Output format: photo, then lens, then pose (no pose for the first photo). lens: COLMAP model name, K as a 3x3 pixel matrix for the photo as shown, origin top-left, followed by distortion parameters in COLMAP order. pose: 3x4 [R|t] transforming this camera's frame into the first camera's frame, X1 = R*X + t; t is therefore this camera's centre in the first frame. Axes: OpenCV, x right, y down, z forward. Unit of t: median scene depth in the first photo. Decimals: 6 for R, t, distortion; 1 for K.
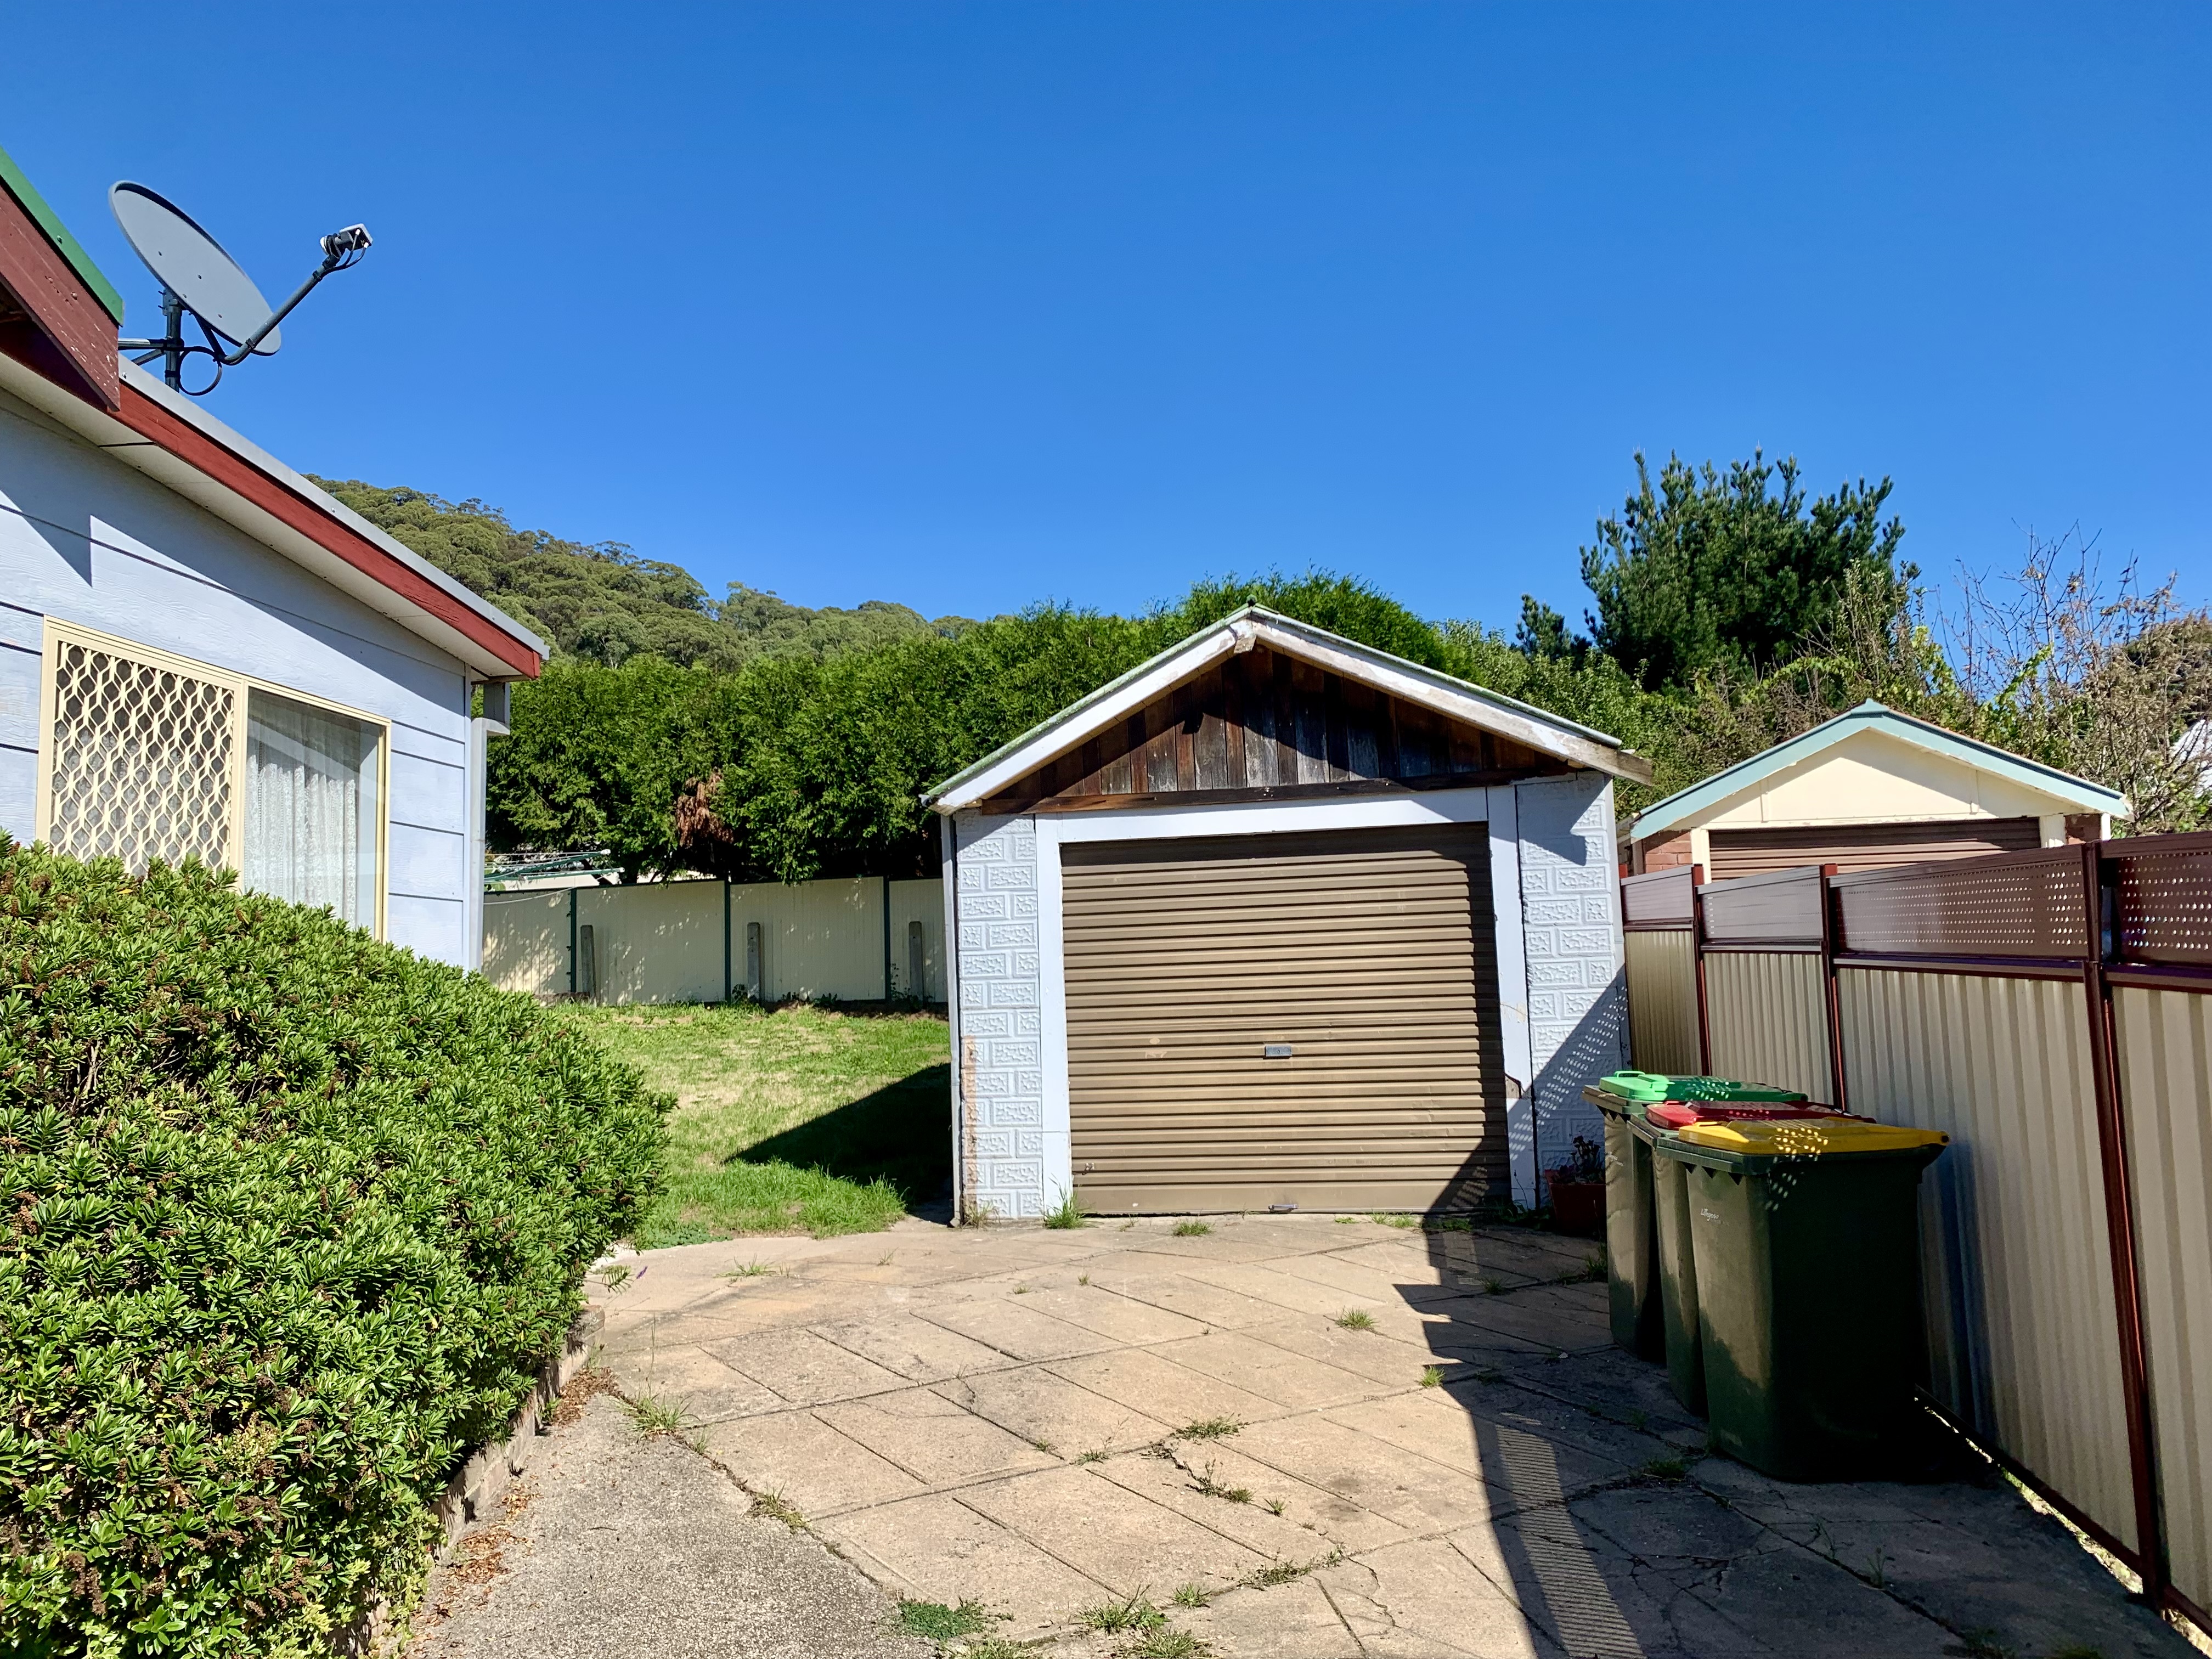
lens RADIAL K [[1663.0, 0, 1089.3], [0, 1663.0, 819.4], [0, 0, 1]] dist [0.025920, -0.031052]
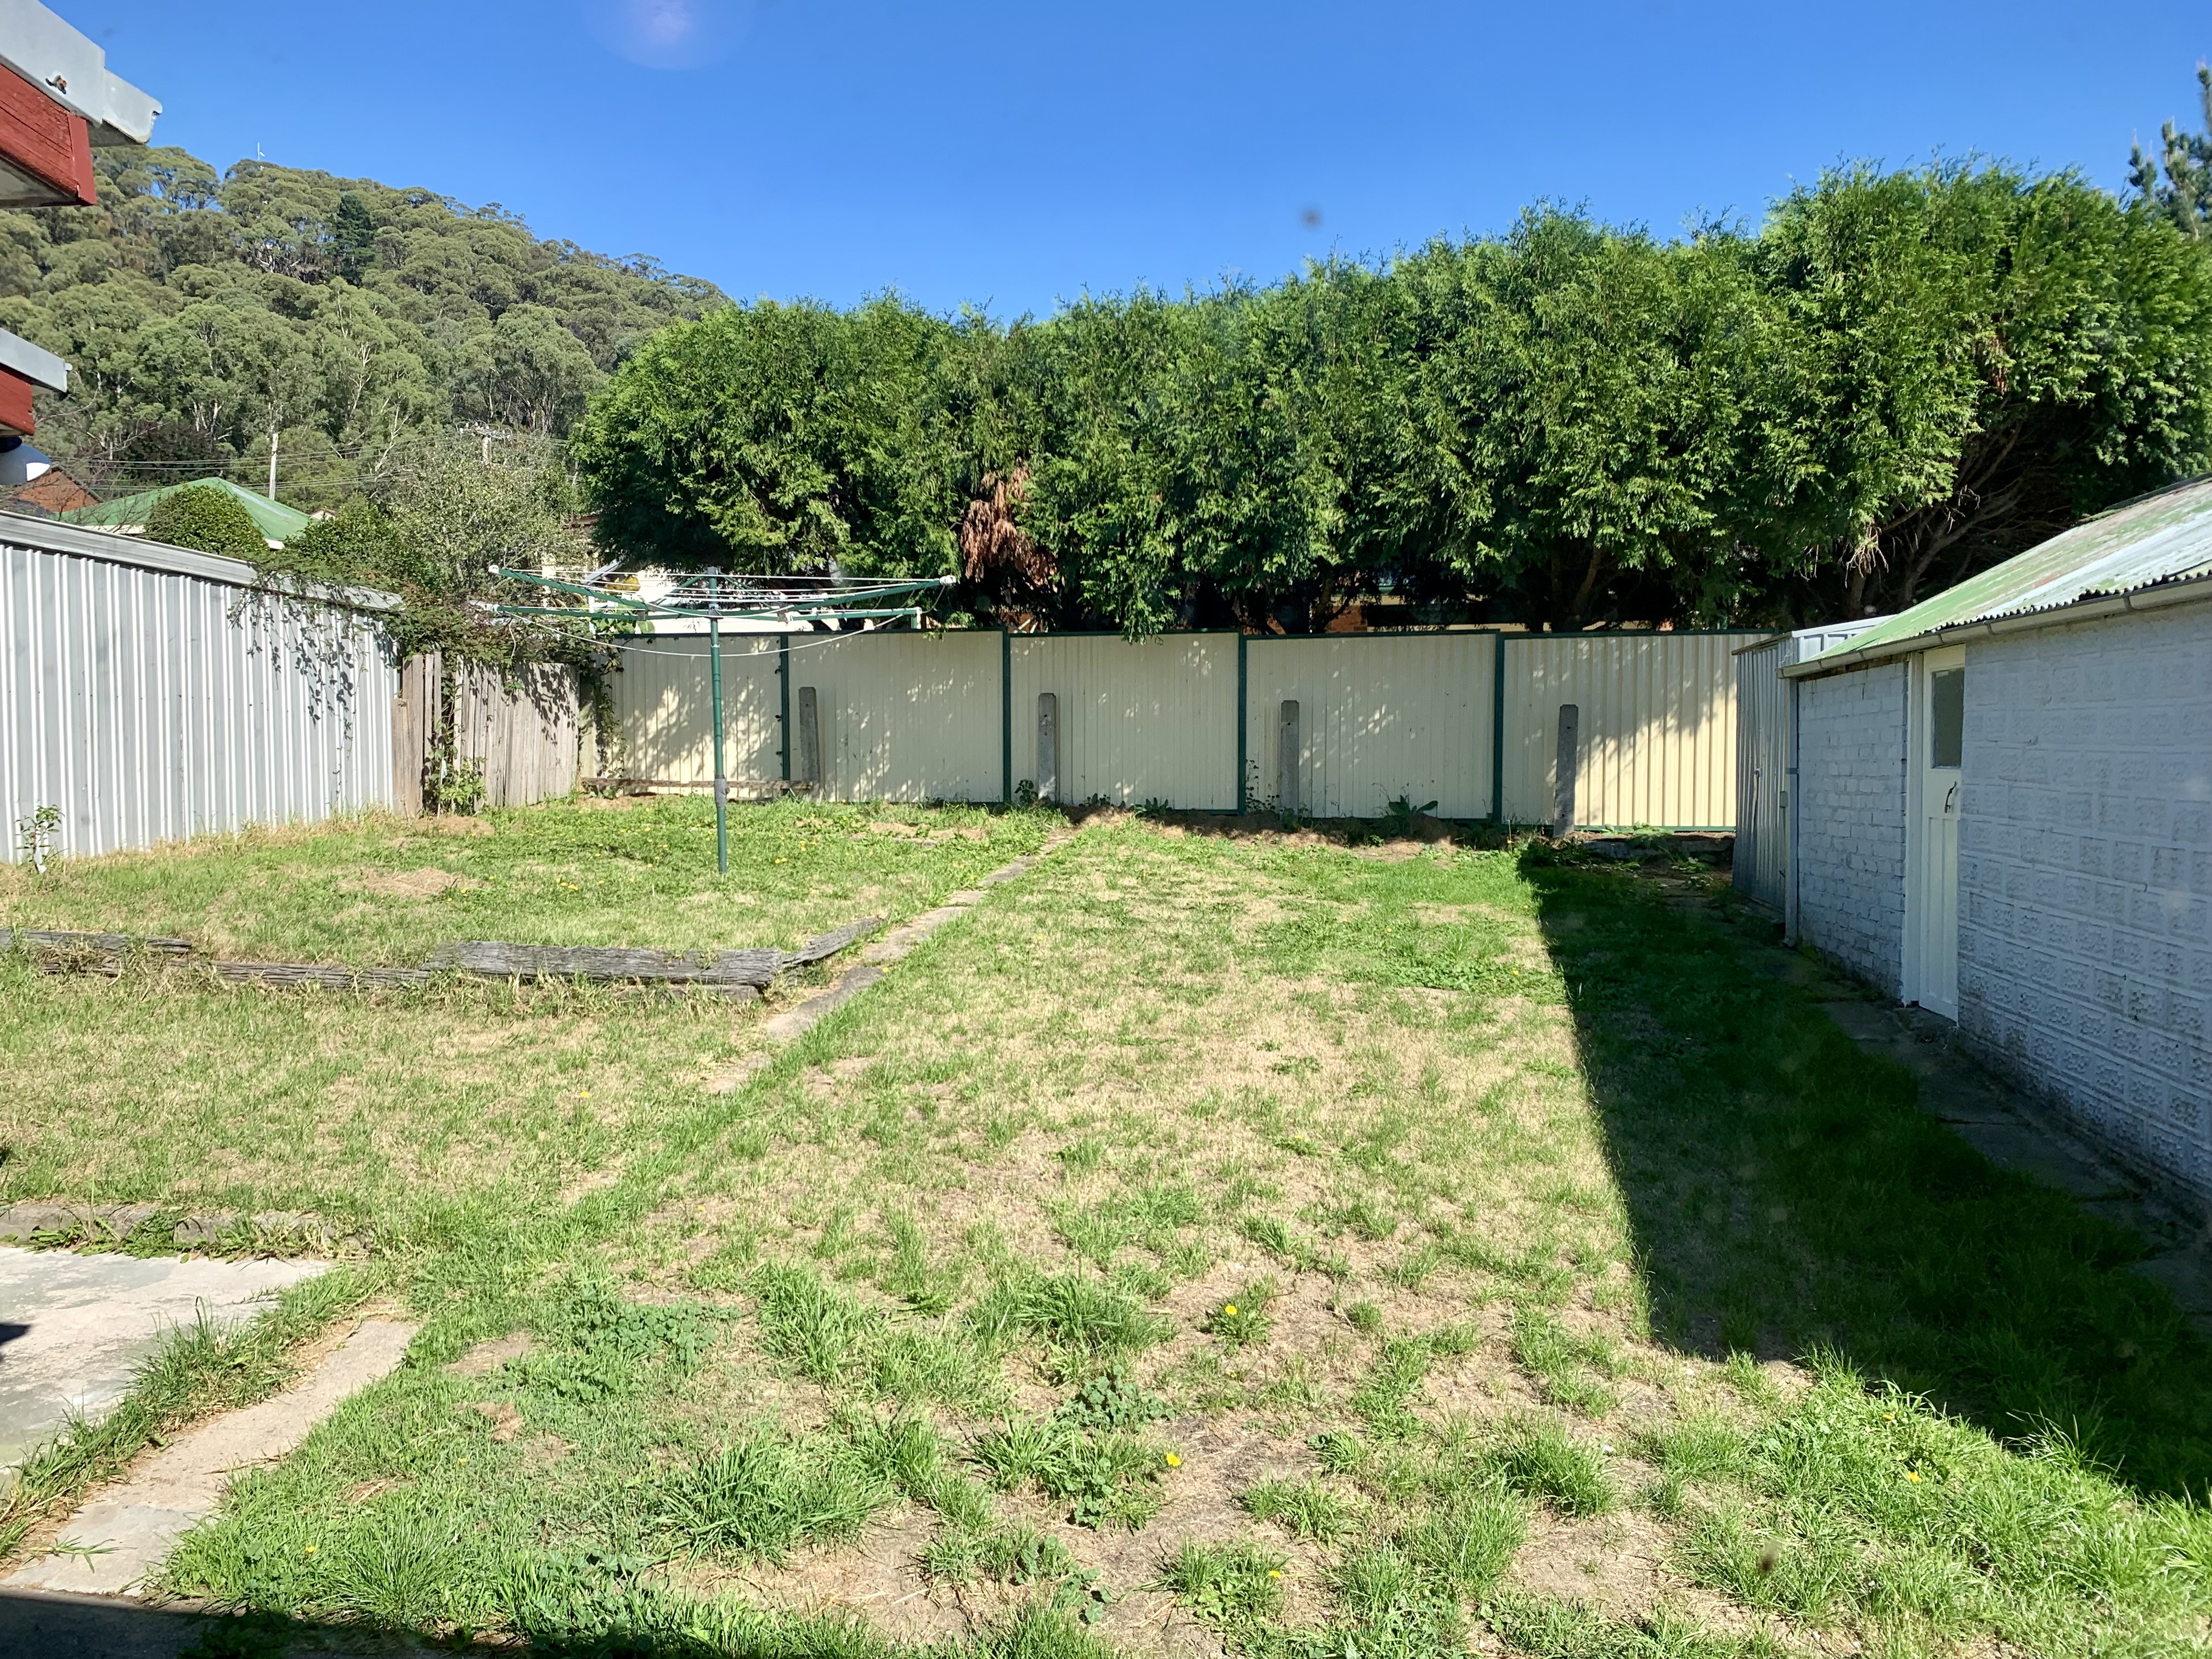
lens RADIAL K [[1663.0, 0, 1098.3], [0, 1663.0, 847.6], [0, 0, 1]] dist [0.025920, -0.031052]
pose [[0.999402, 0.033528, -0.008452, -0.181401], [-0.031667, 0.985680, 0.165626, 0.010565], [0.013884, -0.165259, 0.986152, 0.317815]]
